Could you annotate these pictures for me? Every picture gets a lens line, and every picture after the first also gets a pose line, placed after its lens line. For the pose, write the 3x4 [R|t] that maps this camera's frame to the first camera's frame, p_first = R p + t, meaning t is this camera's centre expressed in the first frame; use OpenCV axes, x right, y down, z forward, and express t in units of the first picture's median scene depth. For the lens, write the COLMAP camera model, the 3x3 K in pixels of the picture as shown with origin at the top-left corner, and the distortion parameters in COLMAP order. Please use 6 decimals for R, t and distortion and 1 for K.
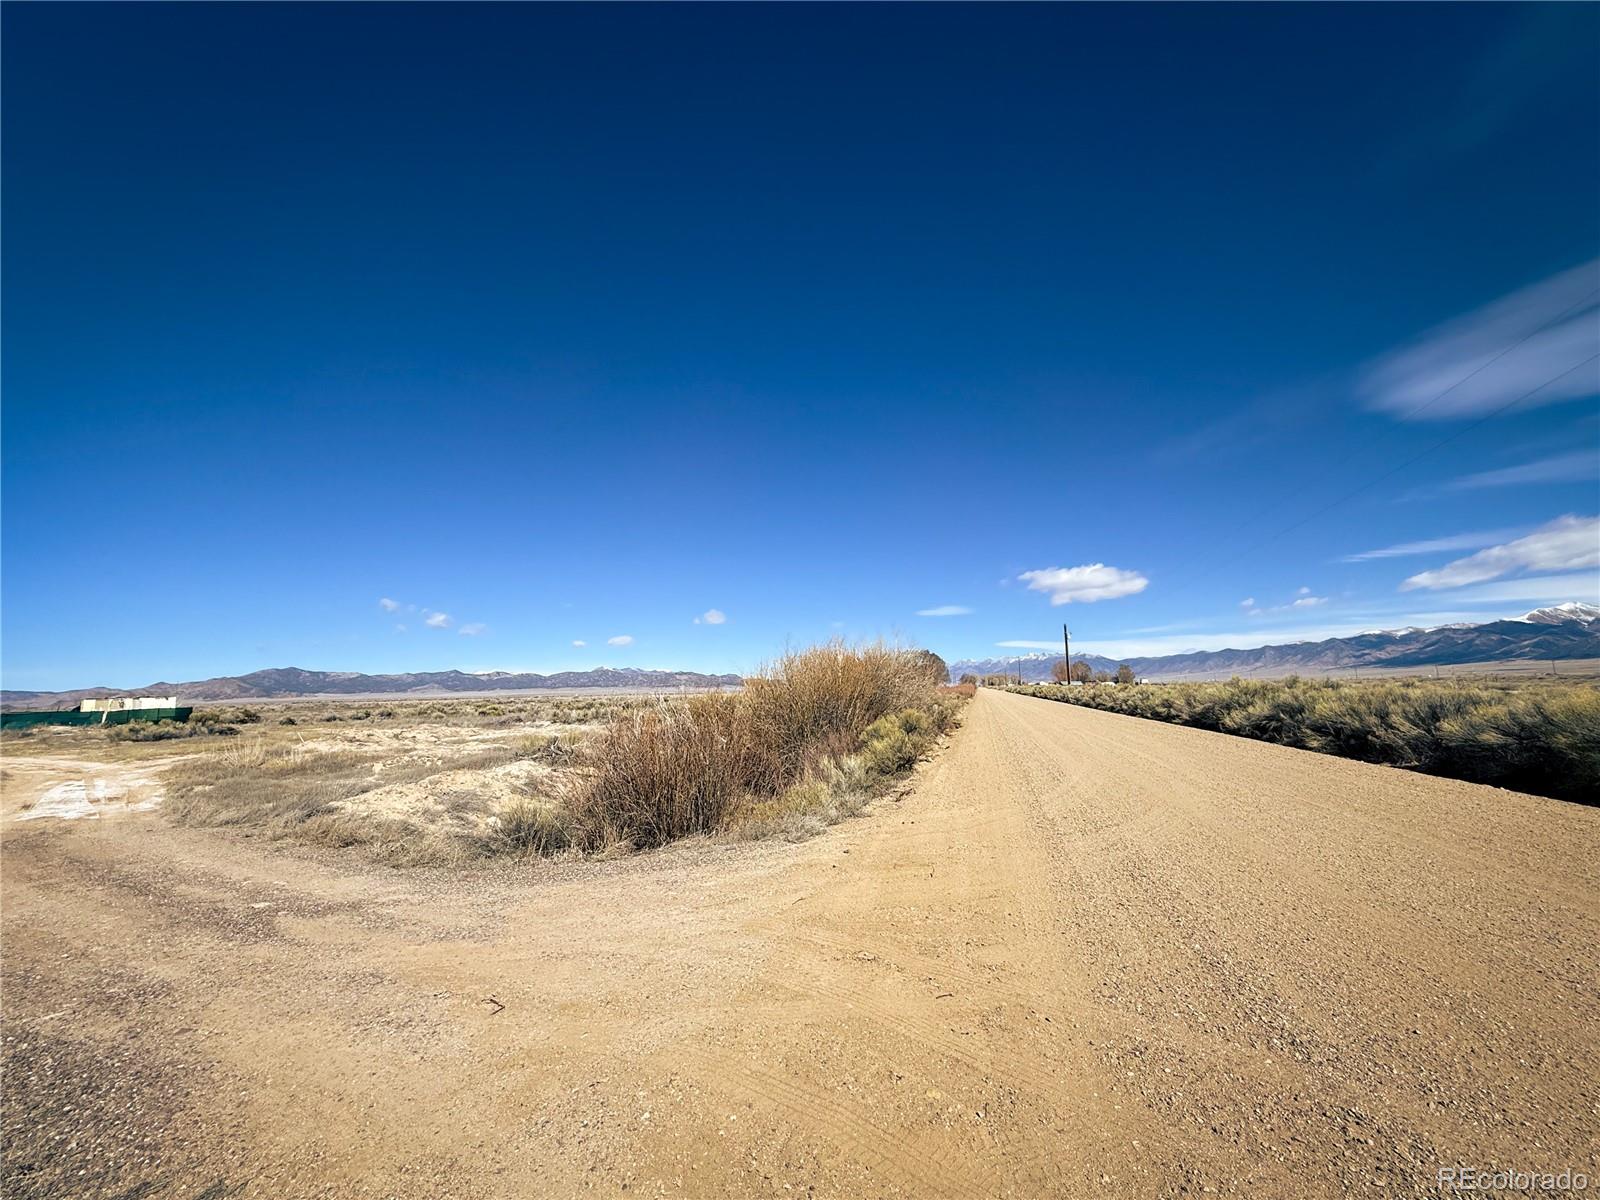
lens RADIAL K [[659.0, 0, 796.0], [0, 659.0, 598.8], [0, 0, 1]] dist [0.003277, -0.000110]
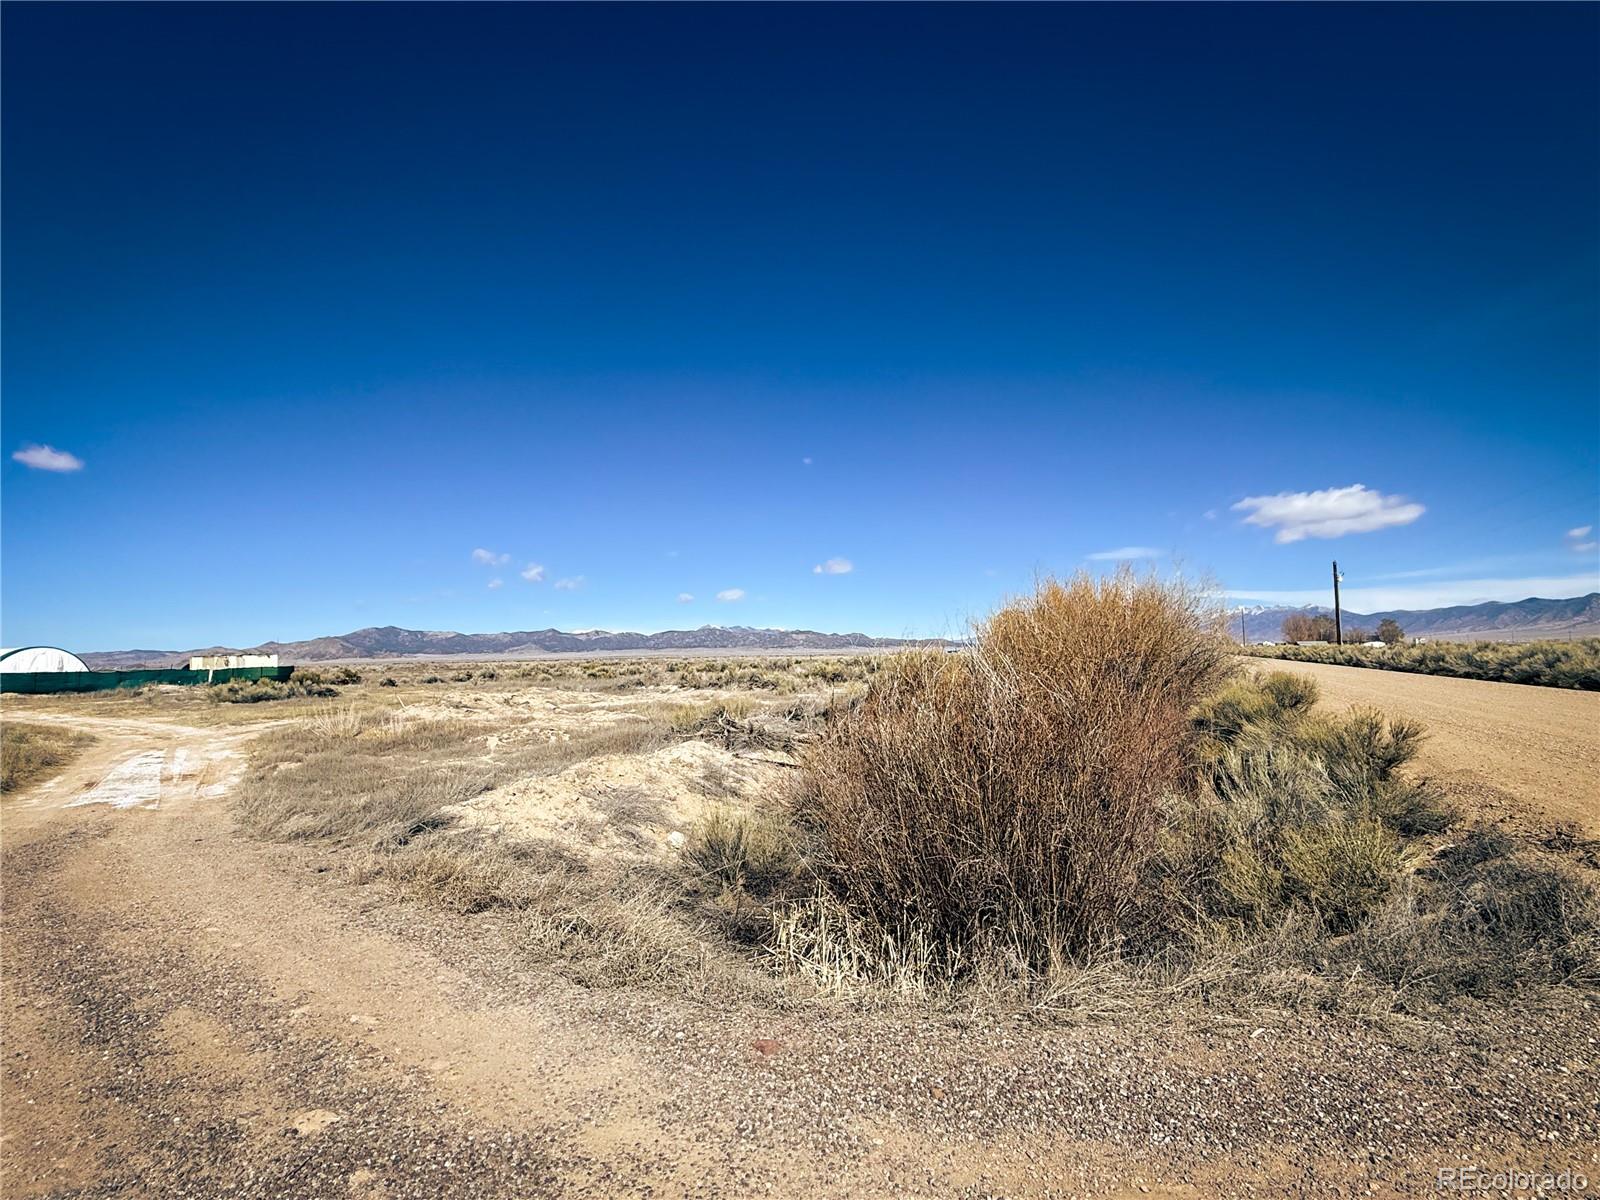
lens RADIAL K [[784.1, 0, 800.0], [0, 784.1, 600.0], [0, 0, 1]] dist [0.000274, 0.000259]
pose [[0.985781, -0.007865, -0.167850, -0.059708], [0.019817, 0.997375, 0.069648, 0.016225], [0.166862, -0.071984, 0.983349, 0.082589]]
